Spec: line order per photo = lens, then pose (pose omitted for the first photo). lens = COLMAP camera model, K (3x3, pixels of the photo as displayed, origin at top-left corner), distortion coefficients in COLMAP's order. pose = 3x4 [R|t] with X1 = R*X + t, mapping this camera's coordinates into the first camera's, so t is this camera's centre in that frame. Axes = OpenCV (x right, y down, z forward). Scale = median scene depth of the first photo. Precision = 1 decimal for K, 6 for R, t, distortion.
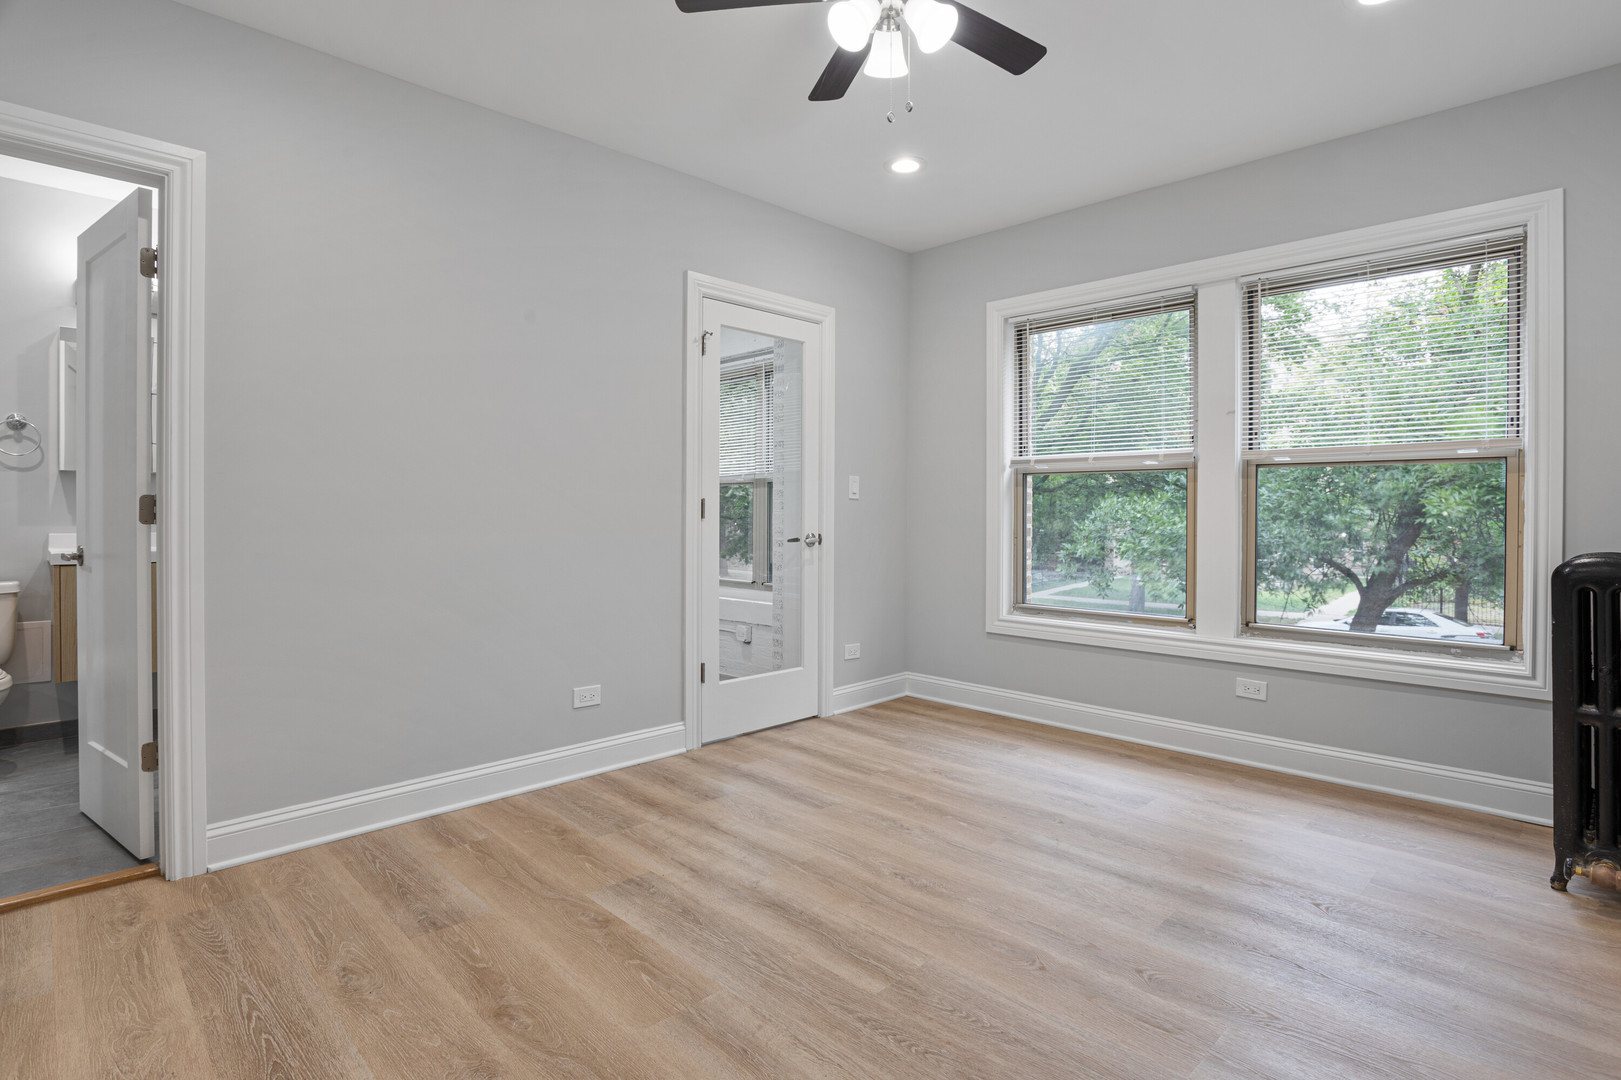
lens RADIAL K [[821.3, 0, 813.6], [0, 821.3, 512.8], [0, 0, 1]] dist [-0.049449, 0.013427]
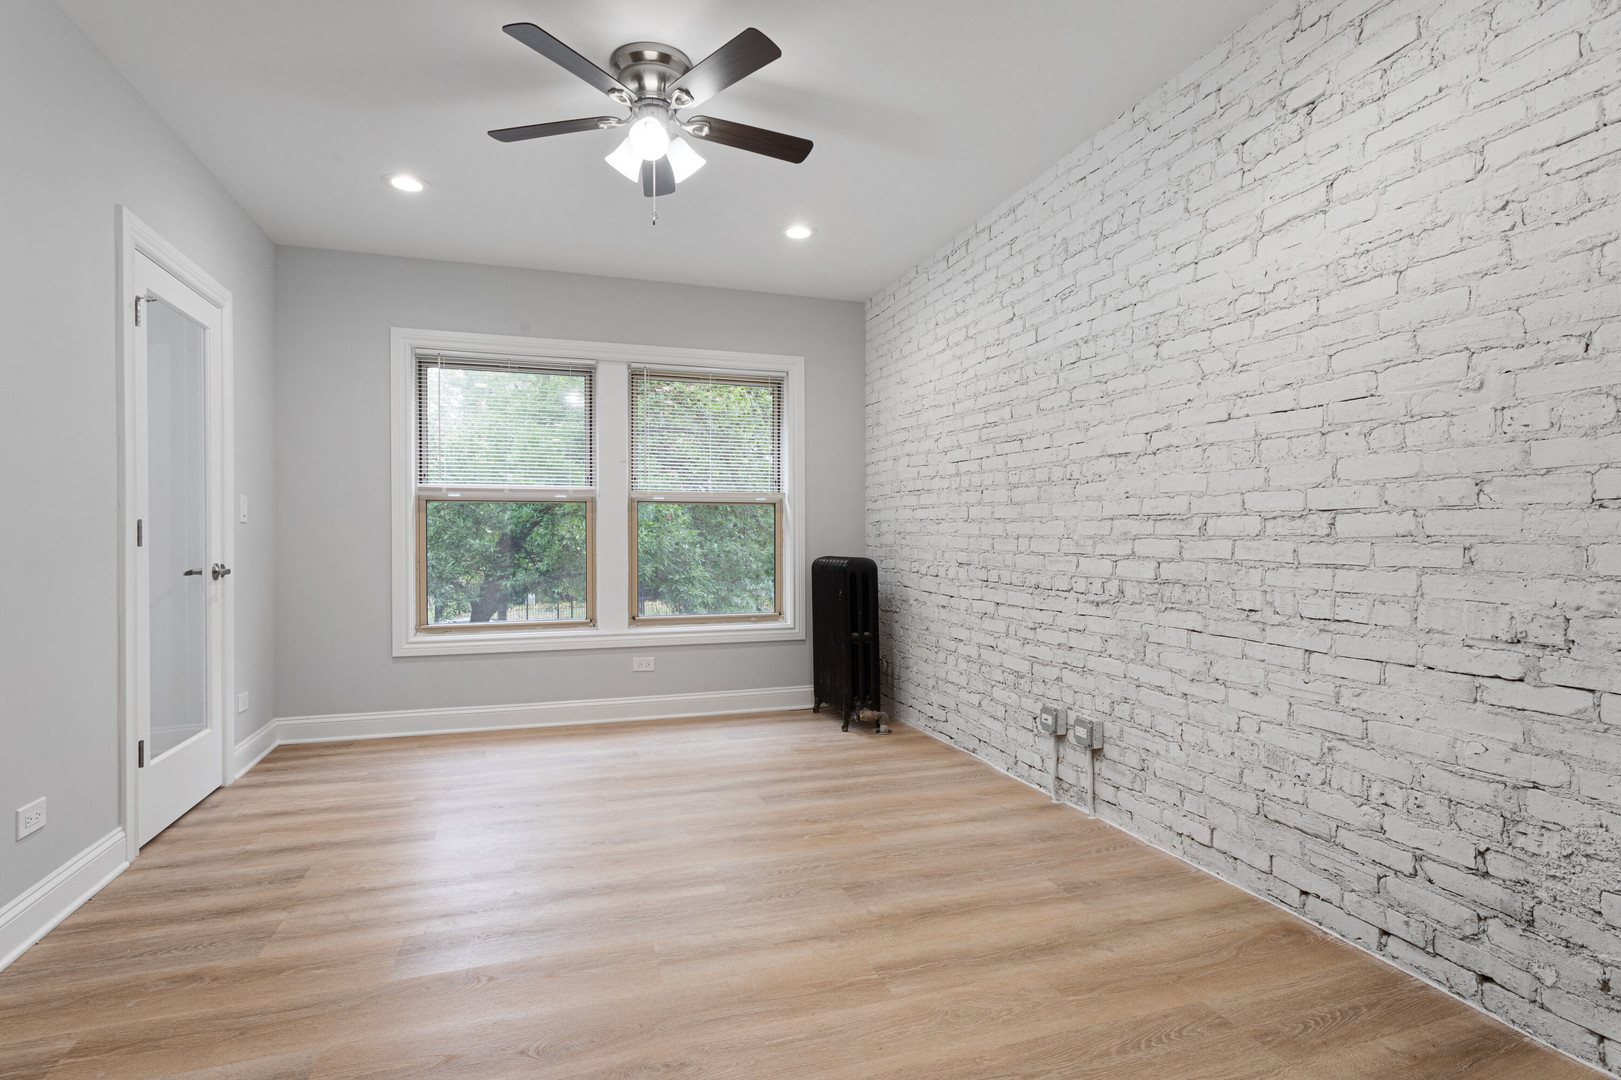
lens RADIAL K [[784.9, 0, 810.5], [0, 784.9, 540.0], [0, 0, 1]] dist [-0.000959, -0.000082]
pose [[0.442893, -0.006894, 0.896548, -0.492431], [0.004179, 0.999975, 0.005625, -0.000357], [-0.896565, 0.001255, 0.442910, 0.135886]]
